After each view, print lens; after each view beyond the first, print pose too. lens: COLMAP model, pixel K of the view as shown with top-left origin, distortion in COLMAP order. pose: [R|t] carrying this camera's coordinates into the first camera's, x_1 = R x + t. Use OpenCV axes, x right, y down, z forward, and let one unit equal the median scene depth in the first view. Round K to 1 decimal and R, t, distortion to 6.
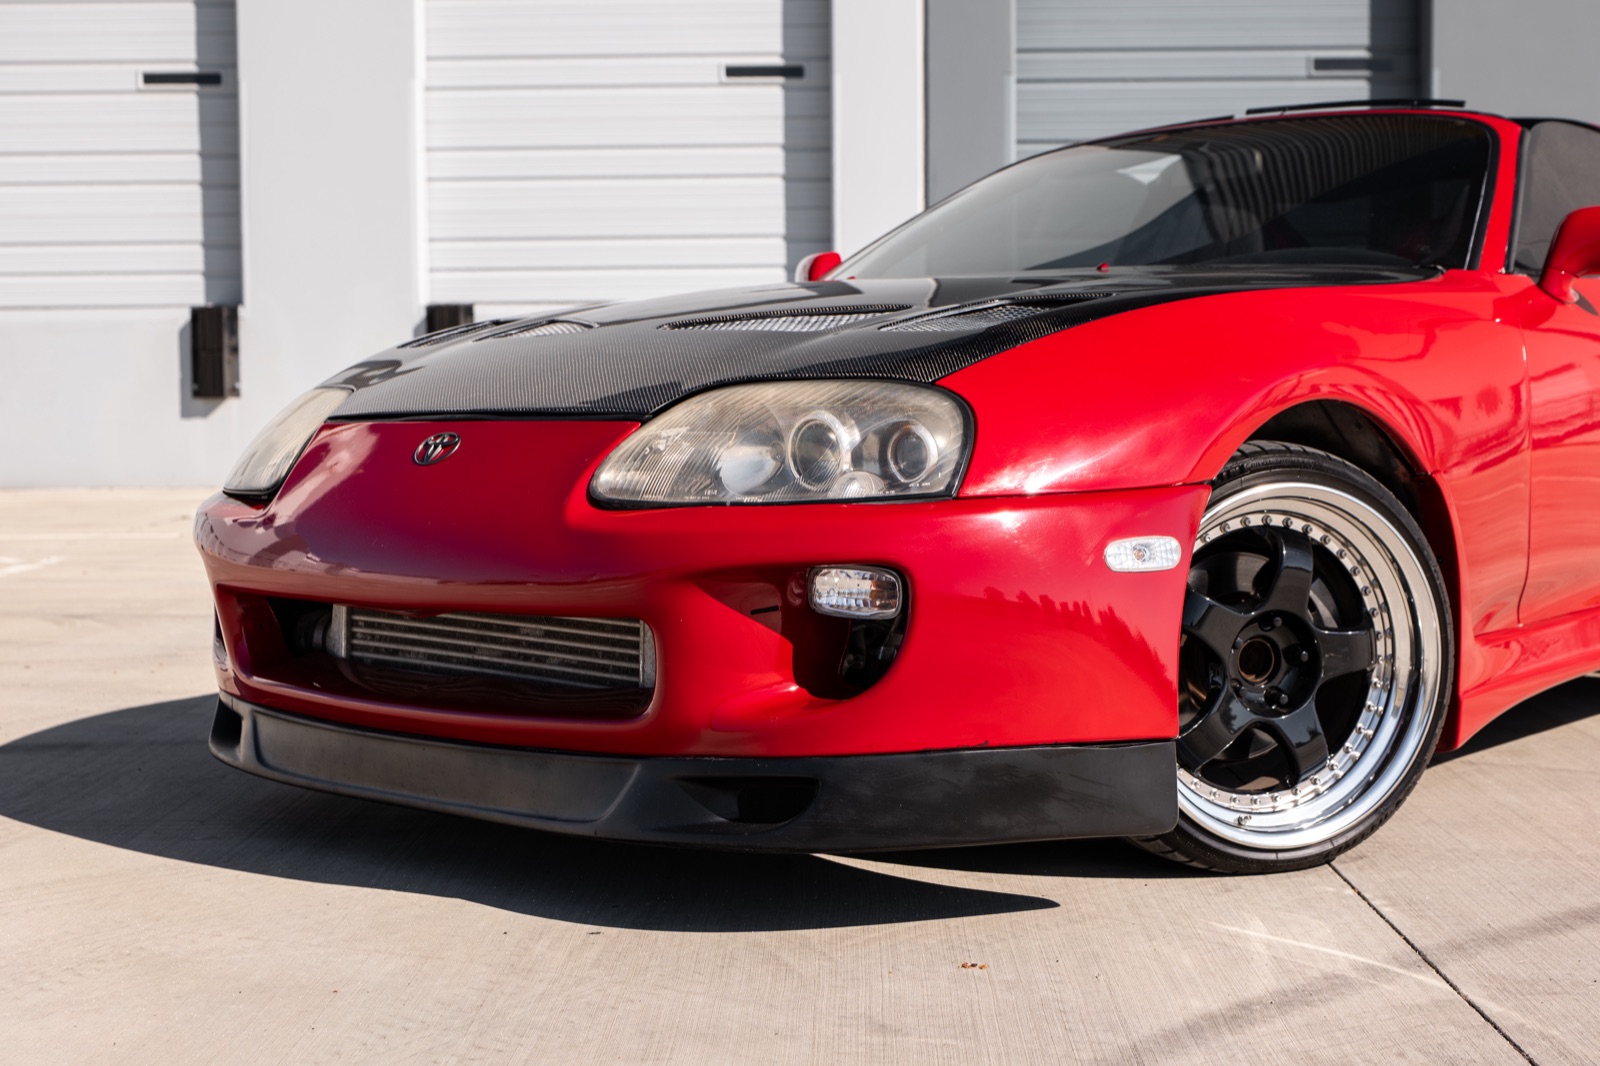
lens RADIAL K [[2262.7, 0, 797.5], [0, 2262.7, 528.3], [0, 0, 1]] dist [0.004063, 0.000000]
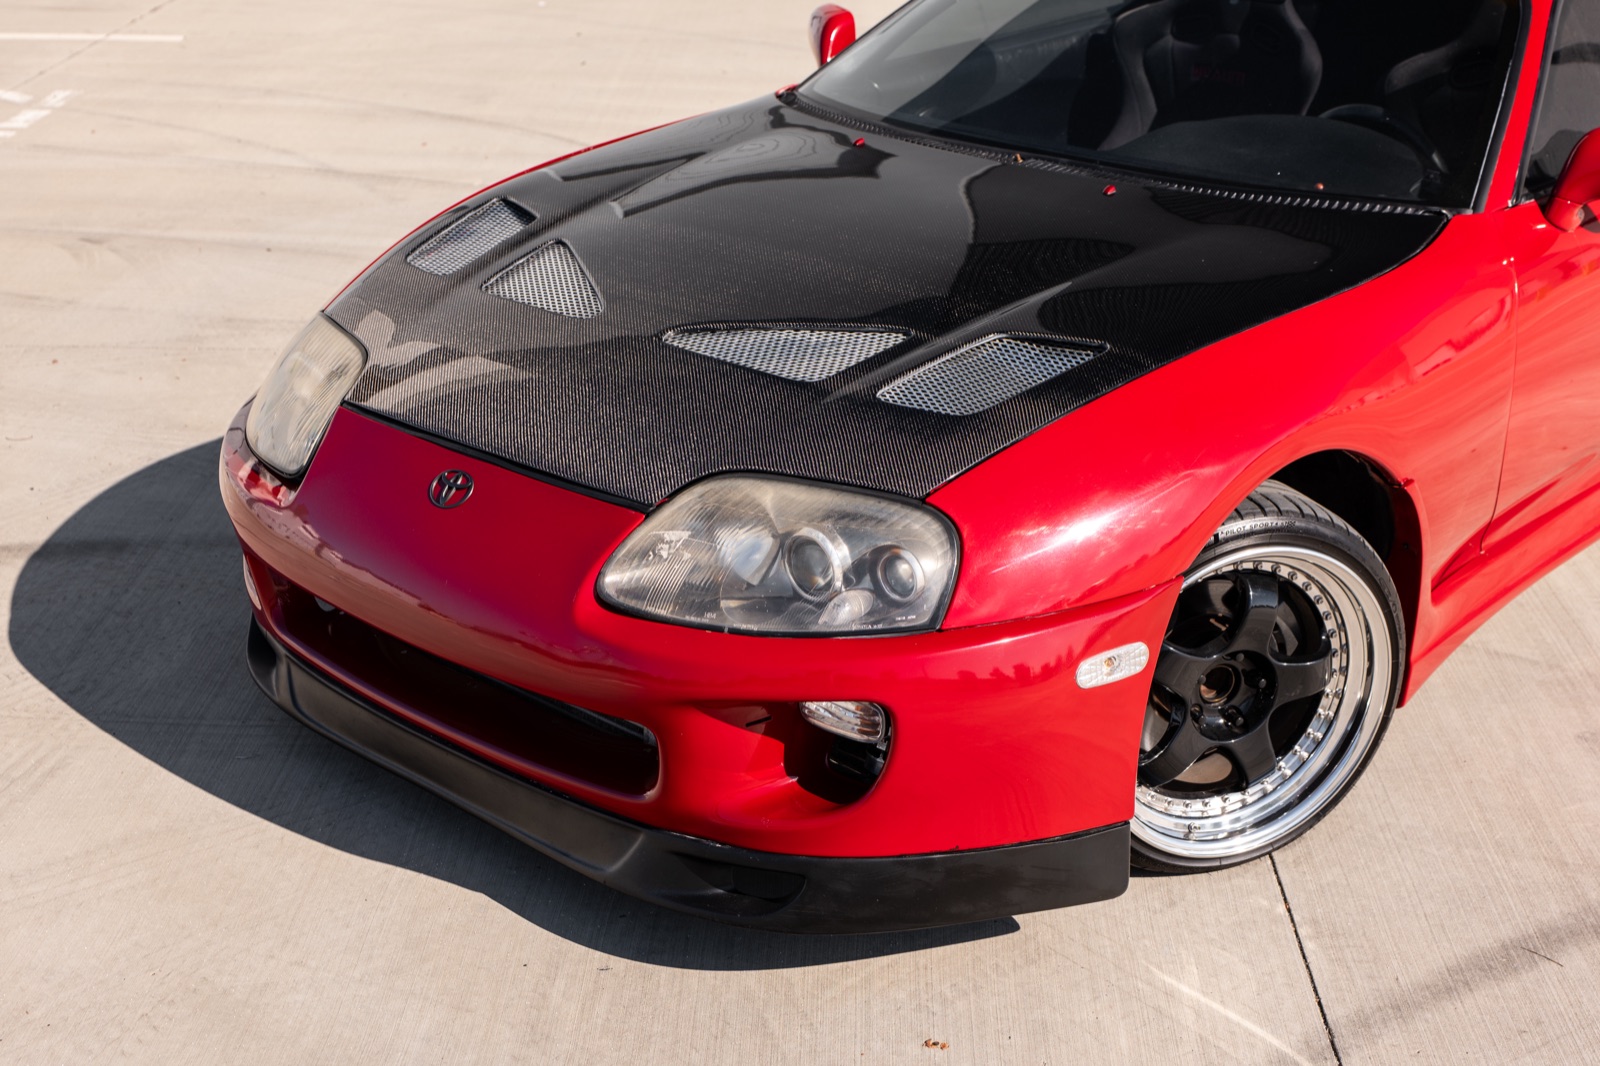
lens RADIAL K [[2262.7, 0, 797.9], [0, 2262.7, 562.7], [0, 0, 1]] dist [0.004063, 0.000000]
pose [[0.999722, 0.023446, -0.002386, 0.004326], [-0.021349, 0.943845, 0.329697, -0.345282], [0.009982, -0.329555, 0.944084, 0.001119]]
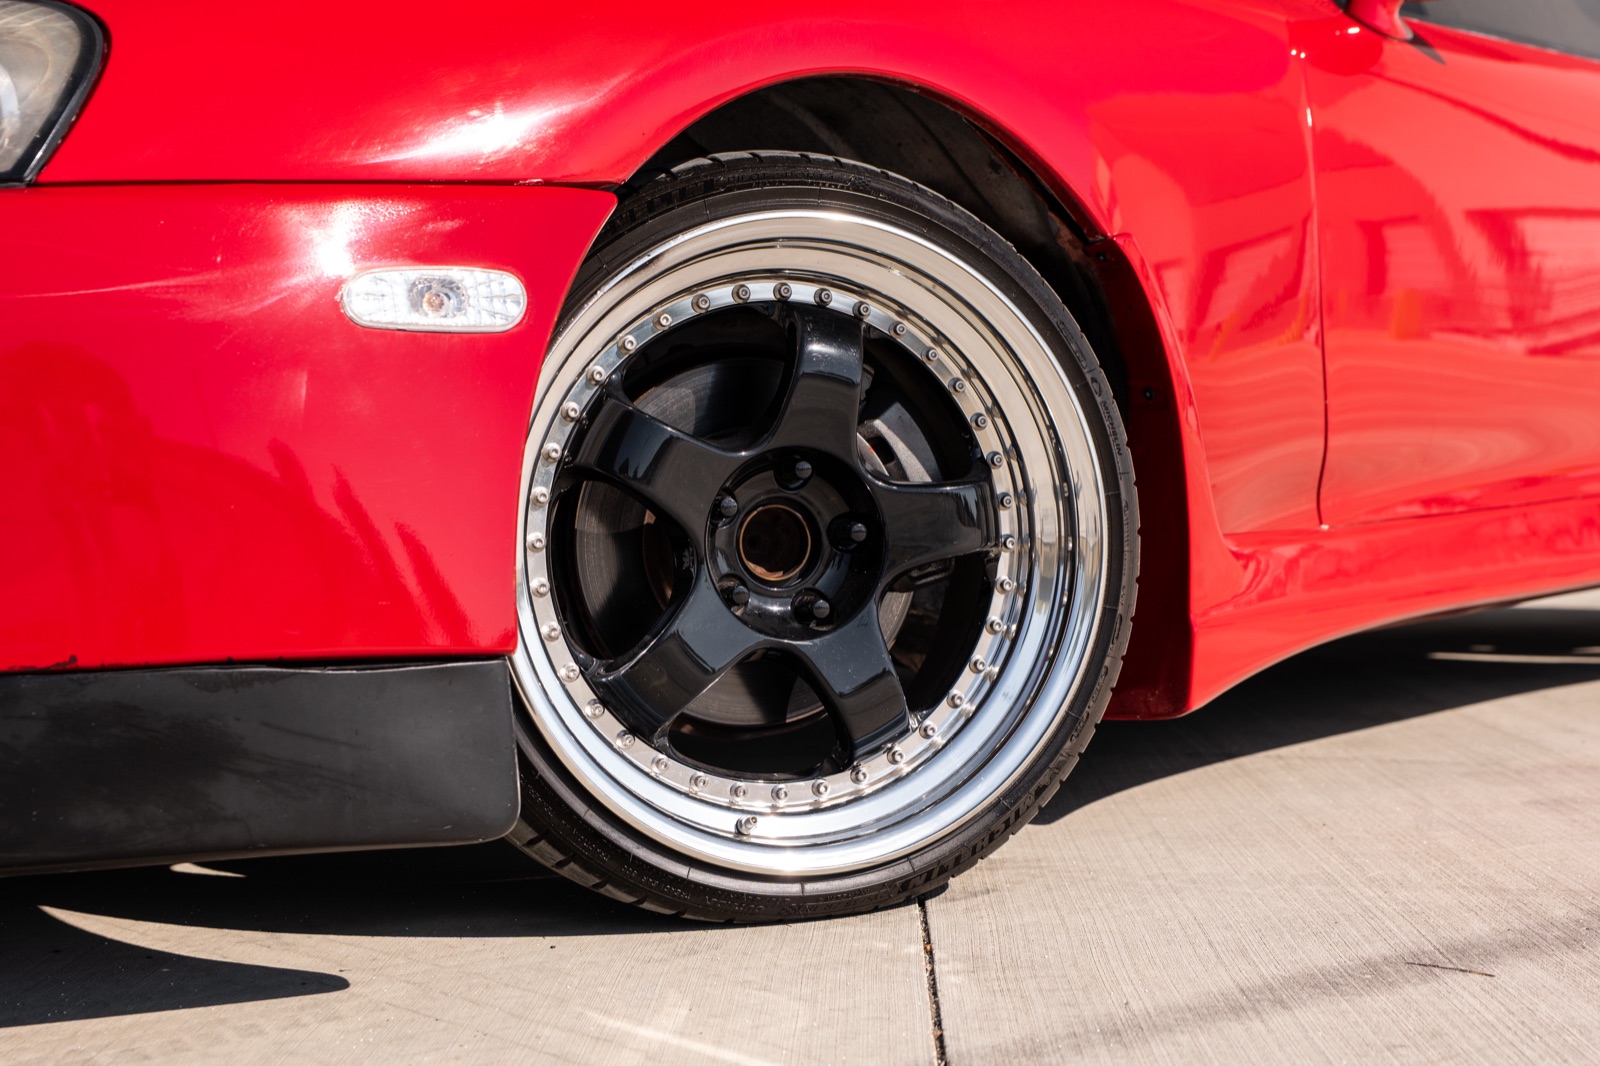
lens RADIAL K [[2262.7, 0, 836.6], [0, 2262.7, 526.3], [0, 0, 1]] dist [0.004063, 0.000000]
pose [[0.999637, -0.026622, -0.004090, 0.219364], [0.026408, 0.998607, -0.045683, 0.080133], [0.005300, 0.045558, 0.998948, 0.435193]]
